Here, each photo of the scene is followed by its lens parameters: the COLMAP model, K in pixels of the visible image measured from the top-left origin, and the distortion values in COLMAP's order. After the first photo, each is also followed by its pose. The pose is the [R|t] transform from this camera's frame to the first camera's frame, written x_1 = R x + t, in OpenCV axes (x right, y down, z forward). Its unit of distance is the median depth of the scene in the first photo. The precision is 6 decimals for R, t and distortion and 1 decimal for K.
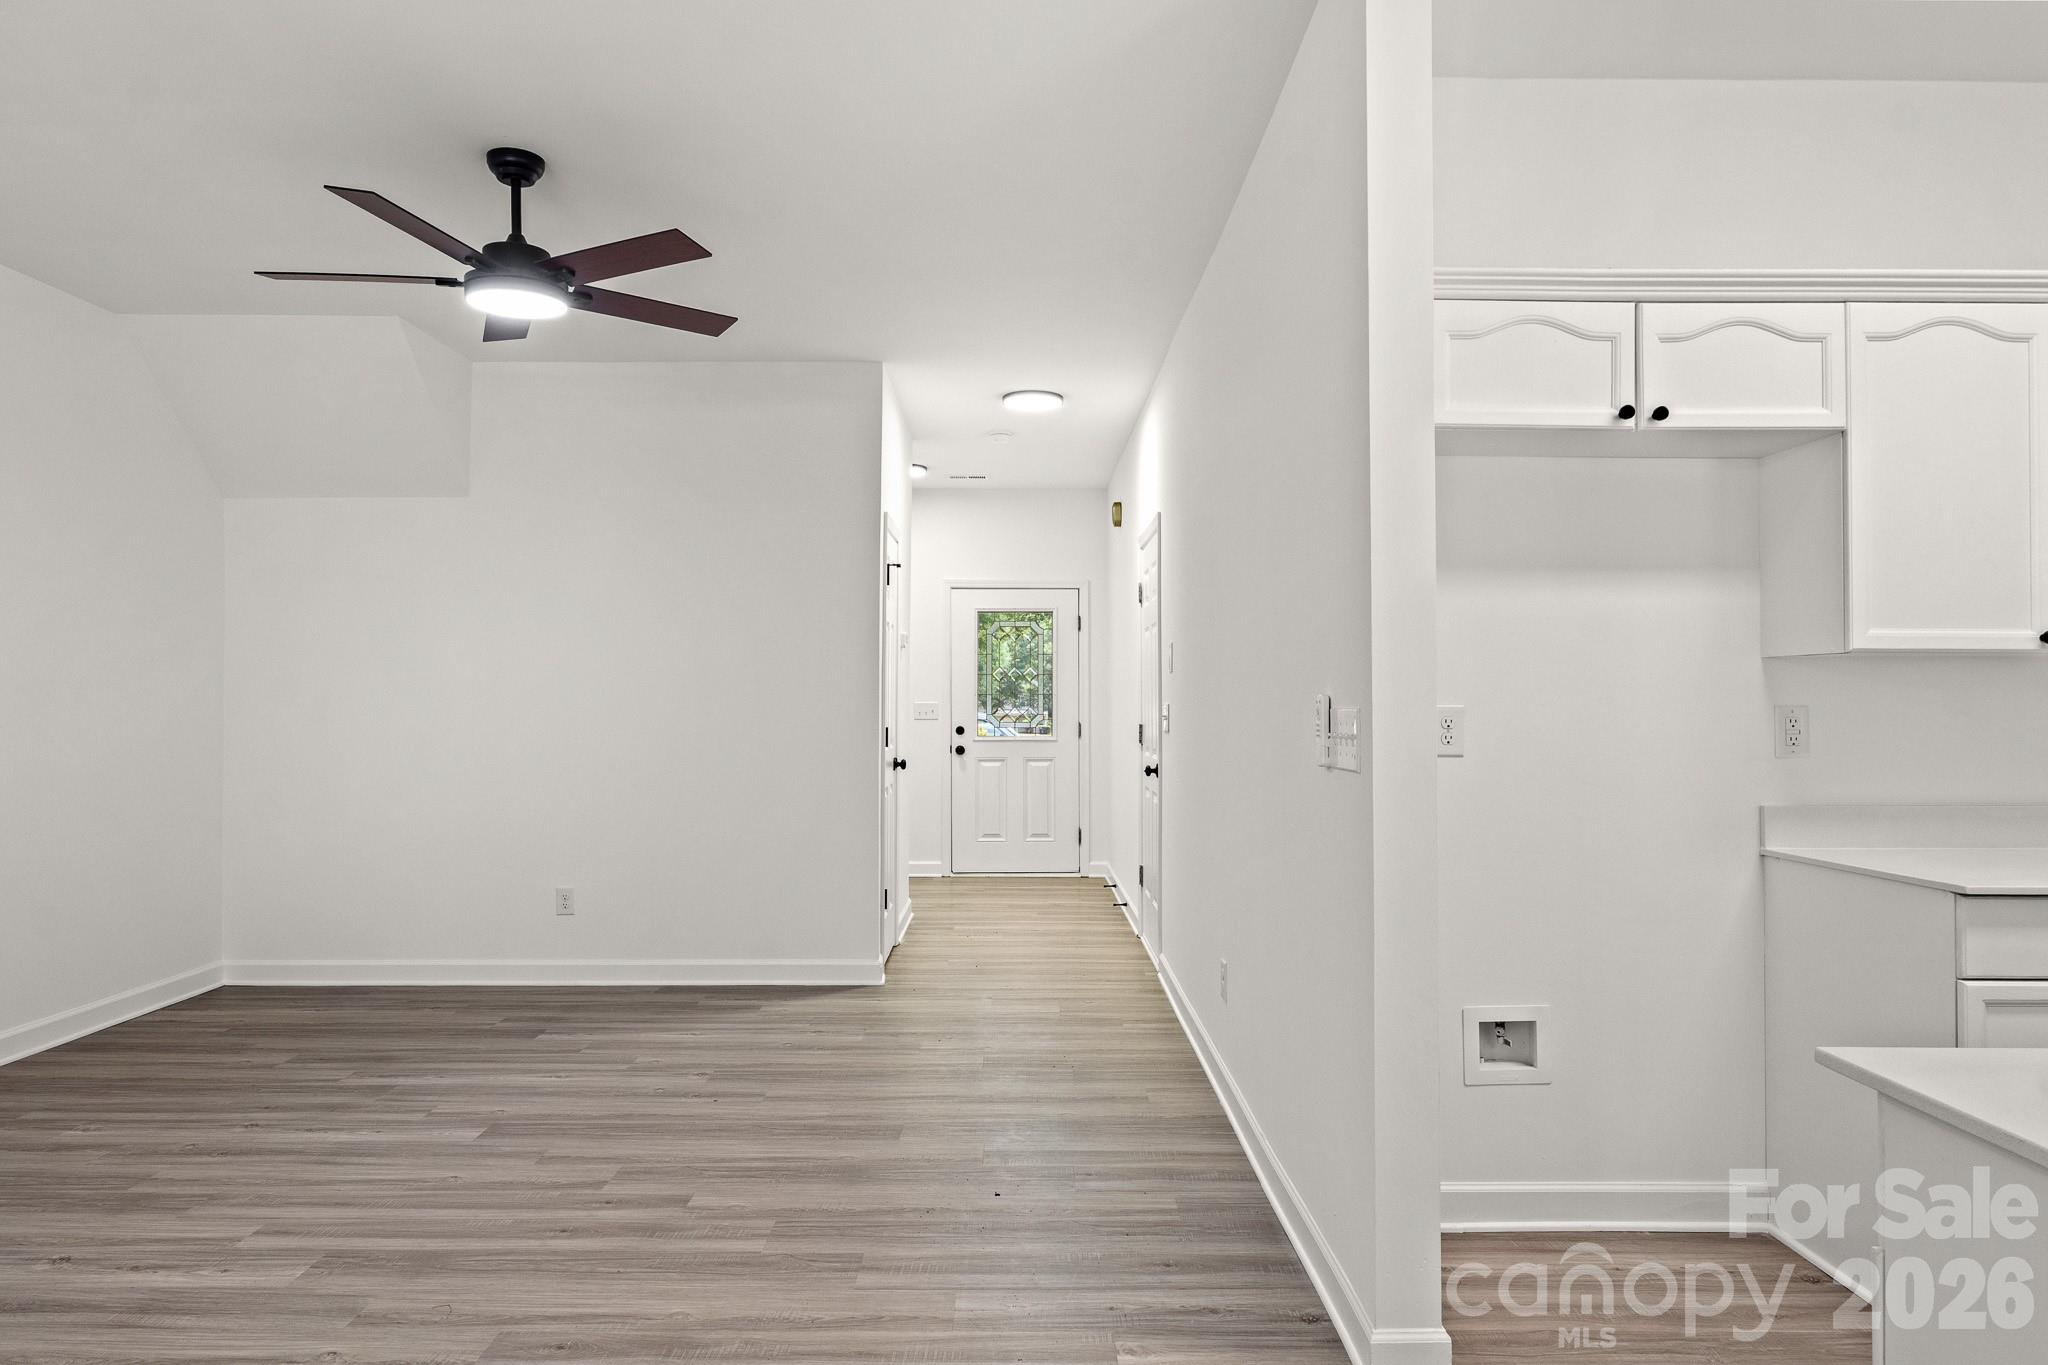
lens RADIAL K [[1246.6, 0, 1014.3], [0, 1246.6, 680.1], [0, 0, 1]] dist [-0.002295, -0.001805]
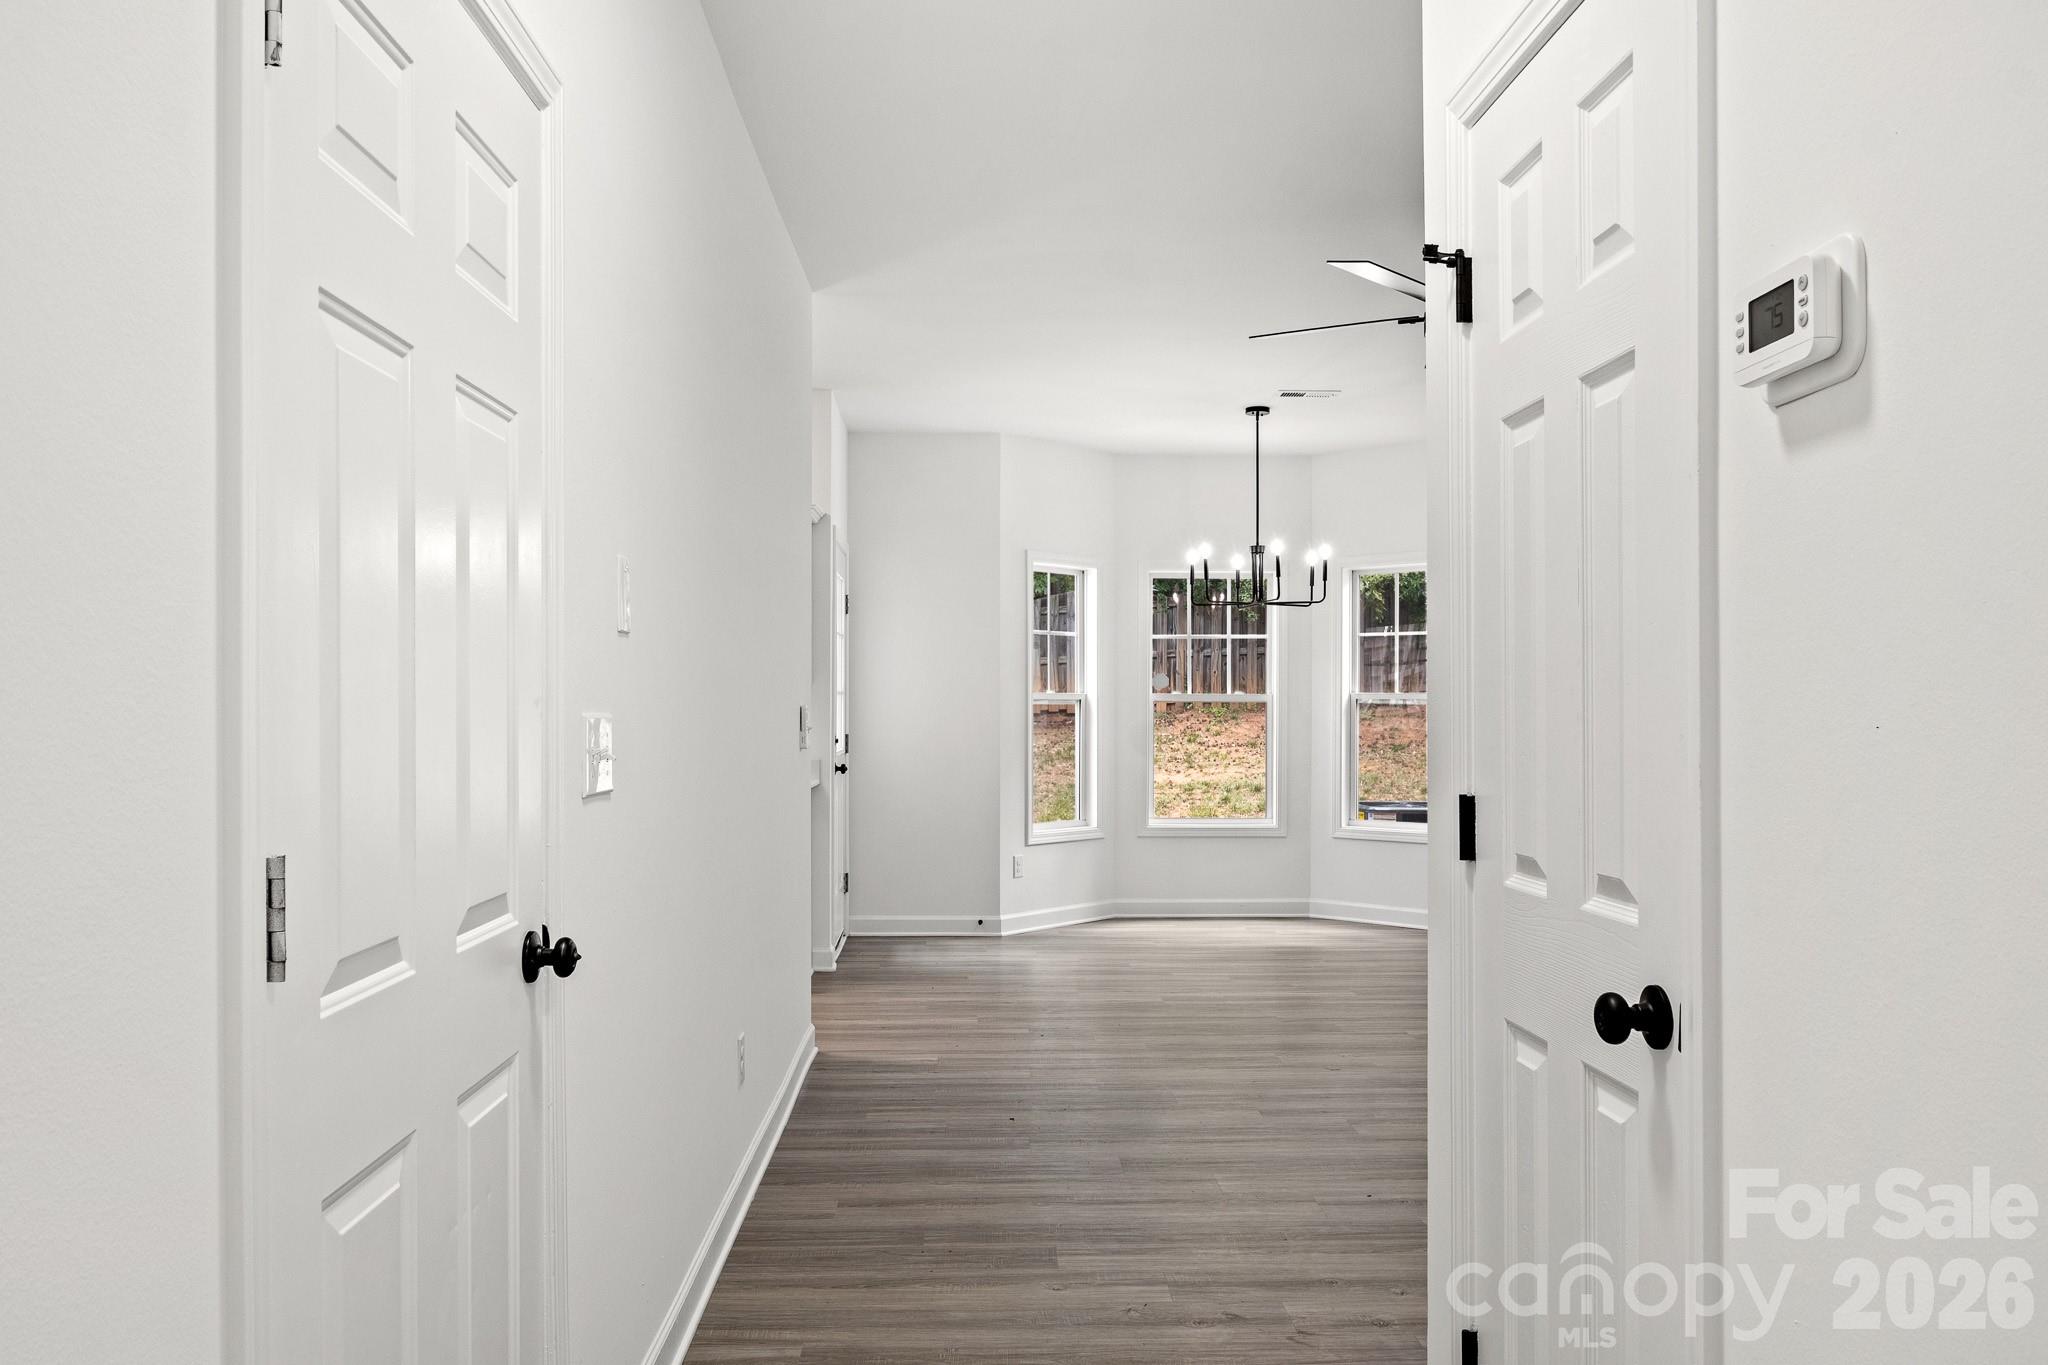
lens RADIAL K [[1530.3, 0, 1018.2], [0, 1530.3, 707.0], [0, 0, 1]] dist [0.000283, 0.000279]
pose [[-0.999329, 0.002026, -0.036566, 0.028045], [0.002628, 0.999862, -0.016433, 0.033329], [0.036528, -0.016519, -0.999196, 2.066656]]
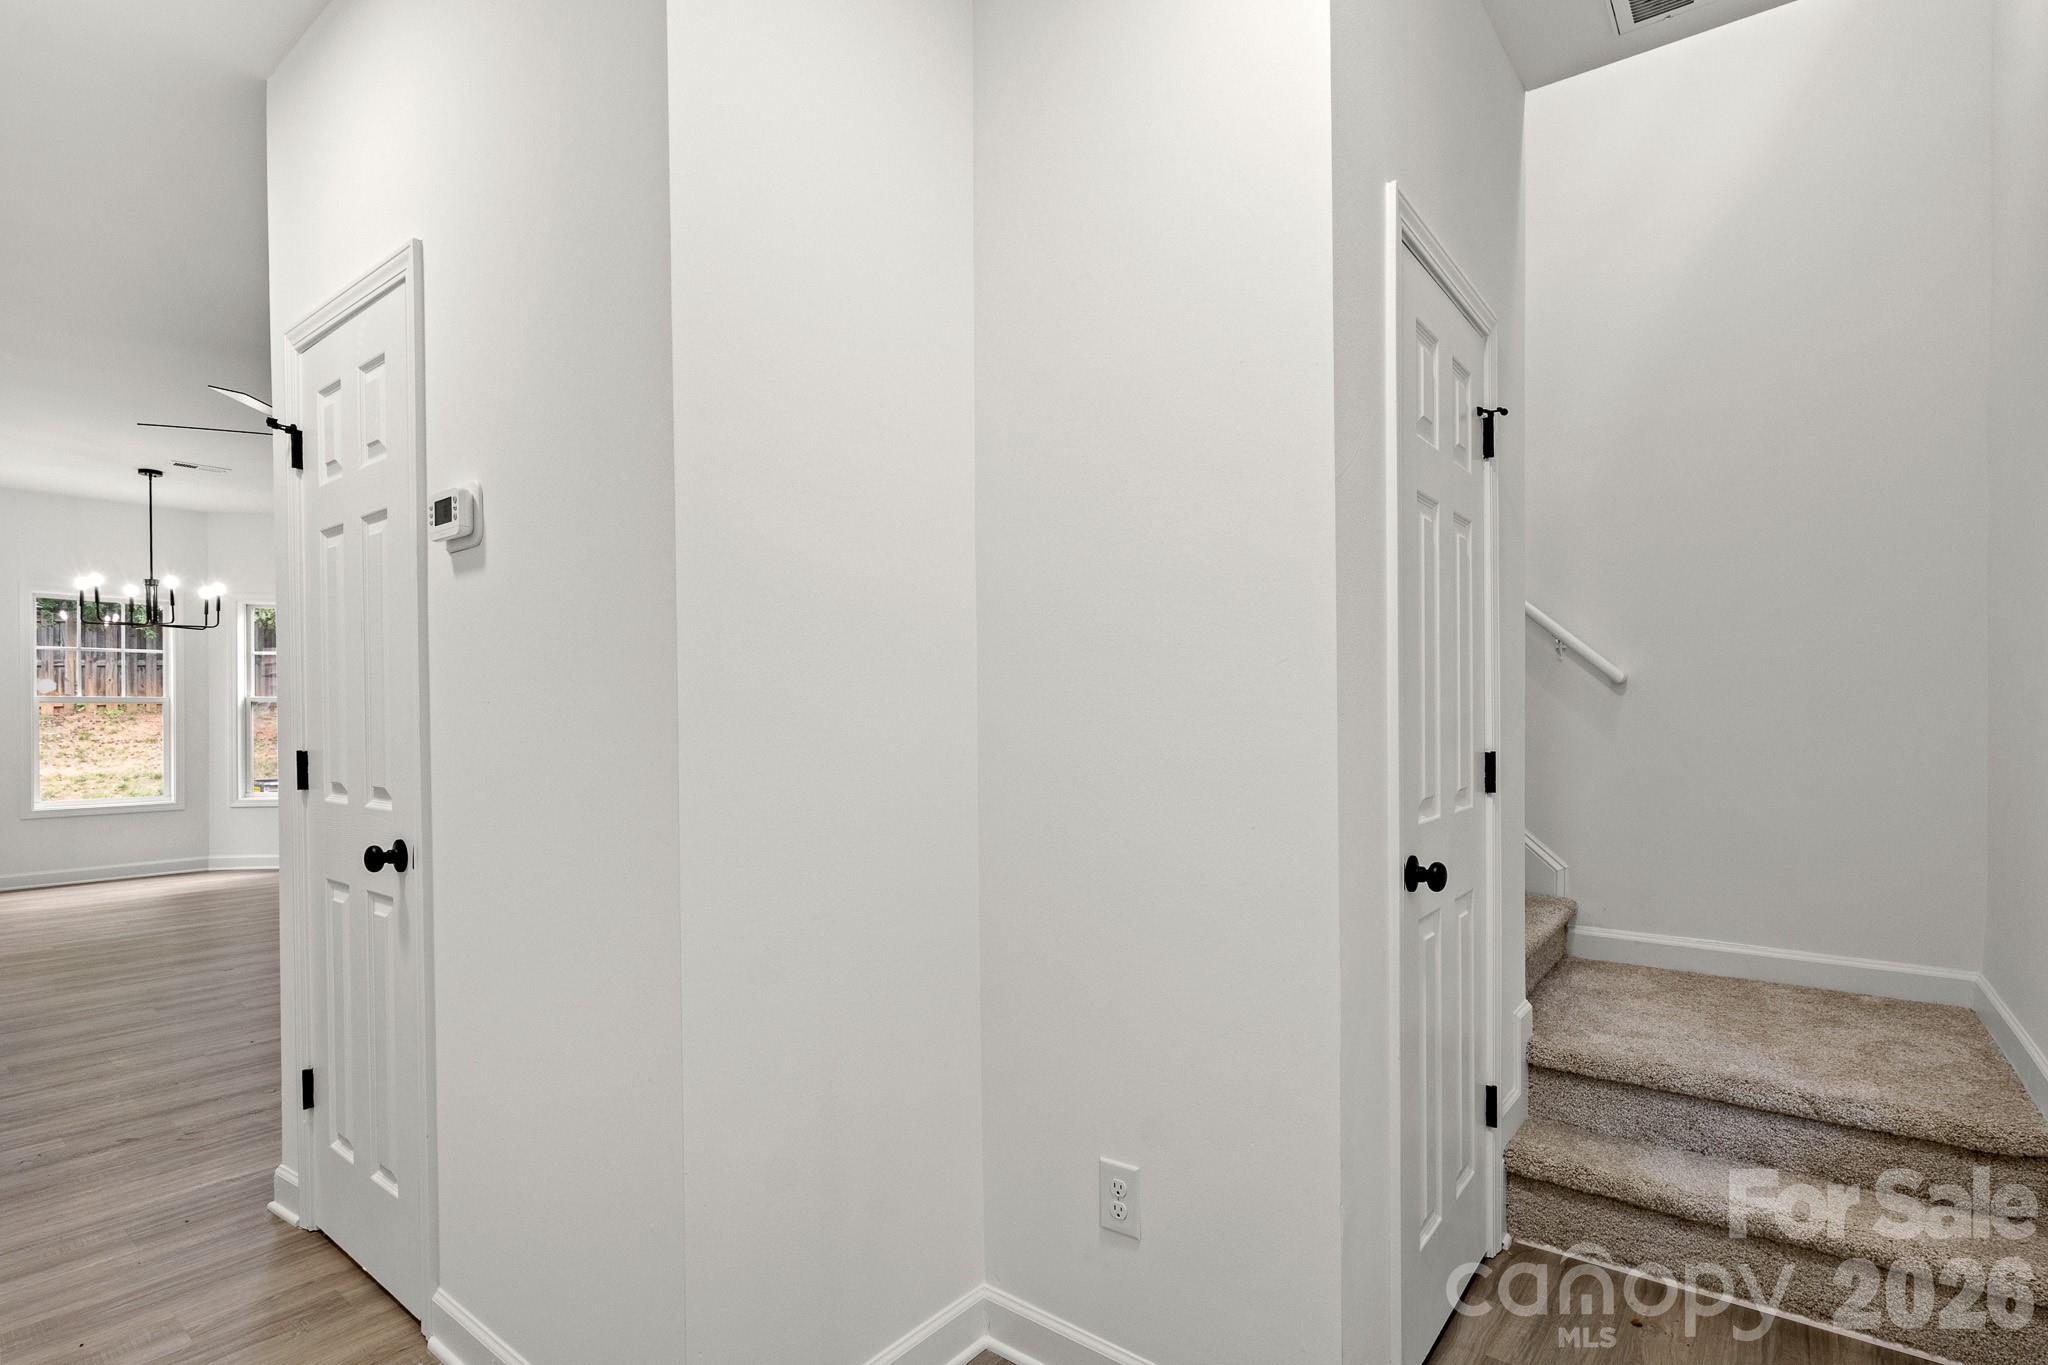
lens RADIAL K [[1000.2, 0, 1031.7], [0, 1000.2, 721.0], [0, 0, 1]] dist [-0.008265, 0.000160]
pose [[-0.612657, 0.011563, -0.790264, 0.051080], [0.015868, 0.999871, 0.002328, 0.043671], [0.790190, -0.011114, -0.612762, 2.237198]]
